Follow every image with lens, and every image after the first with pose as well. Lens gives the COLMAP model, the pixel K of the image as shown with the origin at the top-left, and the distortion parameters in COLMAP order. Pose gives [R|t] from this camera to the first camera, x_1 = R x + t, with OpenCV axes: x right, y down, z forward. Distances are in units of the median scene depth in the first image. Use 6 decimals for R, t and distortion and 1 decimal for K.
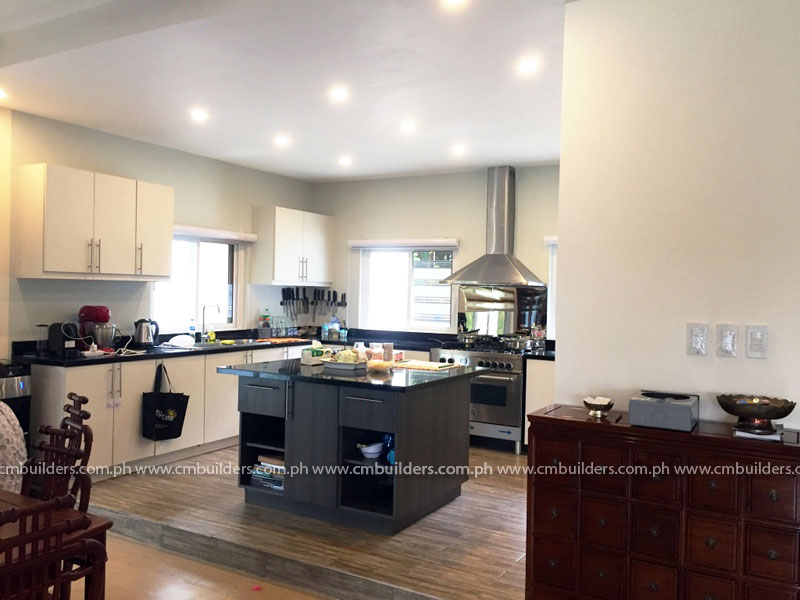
lens RADIAL K [[687.6, 0, 410.1], [0, 687.6, 299.3], [0, 0, 1]] dist [0.027352, -0.004244]
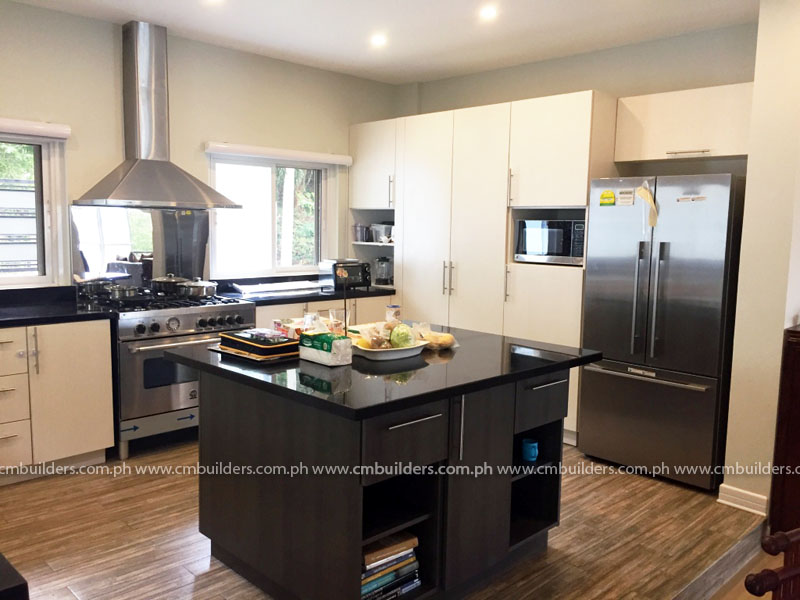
lens RADIAL K [[687.6, 0, 410.1], [0, 687.6, 299.3], [0, 0, 1]] dist [0.027352, -0.004244]
pose [[0.275162, -0.155732, 0.948701, -0.869864], [-0.003376, 0.986631, 0.162937, -0.083300], [-0.961392, -0.048037, 0.270958, 1.041771]]
